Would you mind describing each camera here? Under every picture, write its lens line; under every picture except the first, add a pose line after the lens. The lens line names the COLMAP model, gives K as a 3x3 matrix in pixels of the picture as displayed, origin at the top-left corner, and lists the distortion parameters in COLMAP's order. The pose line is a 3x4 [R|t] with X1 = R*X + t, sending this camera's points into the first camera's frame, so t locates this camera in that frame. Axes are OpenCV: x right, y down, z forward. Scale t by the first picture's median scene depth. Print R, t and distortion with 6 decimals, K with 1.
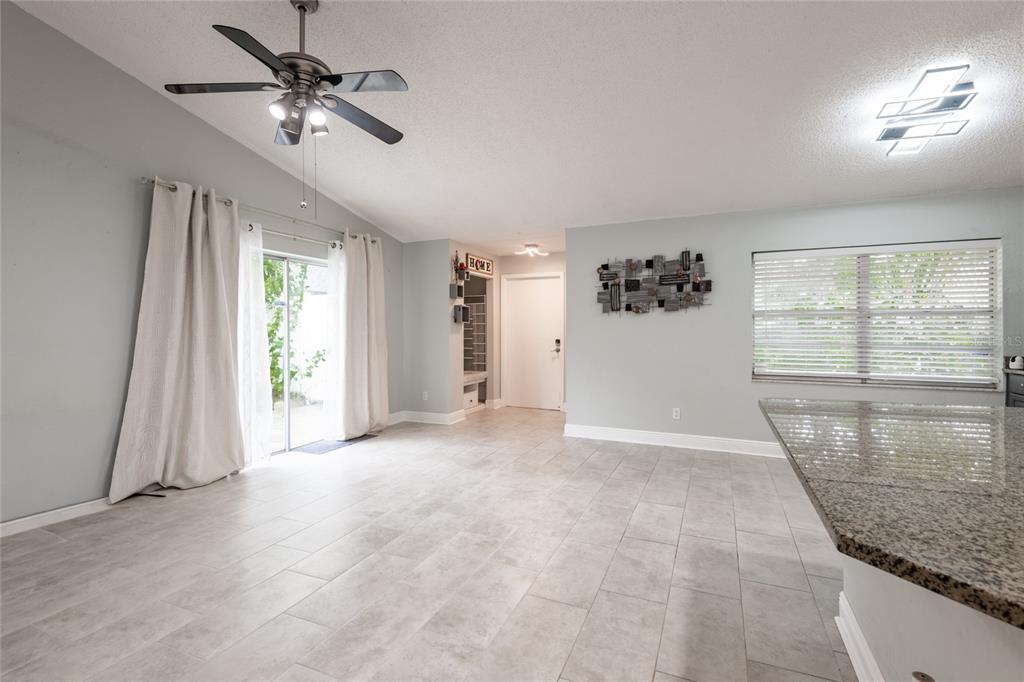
lens RADIAL K [[478.4, 0, 515.2], [0, 478.4, 334.1], [0, 0, 1]] dist [0.015474, -0.010042]
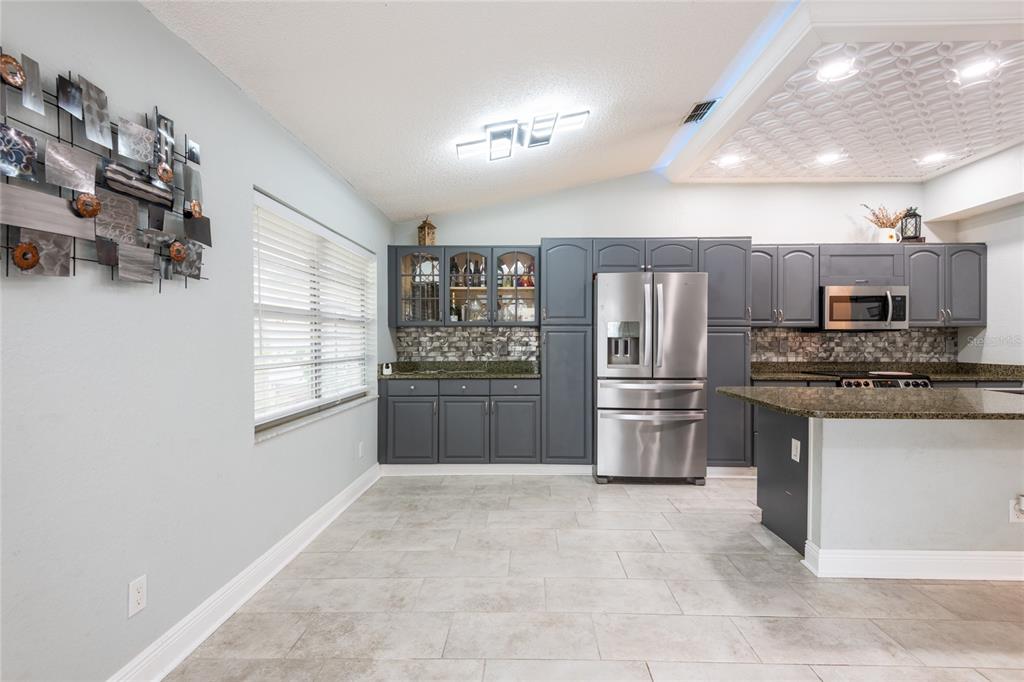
lens RADIAL K [[478.4, 0, 503.3], [0, 478.4, 336.0], [0, 0, 1]] dist [0.015474, -0.010042]
pose [[-0.378544, 0.011658, 0.925510, -0.066102], [0.012921, 0.999890, -0.007310, -0.004499], [-0.925493, 0.009191, -0.378653, 0.920258]]
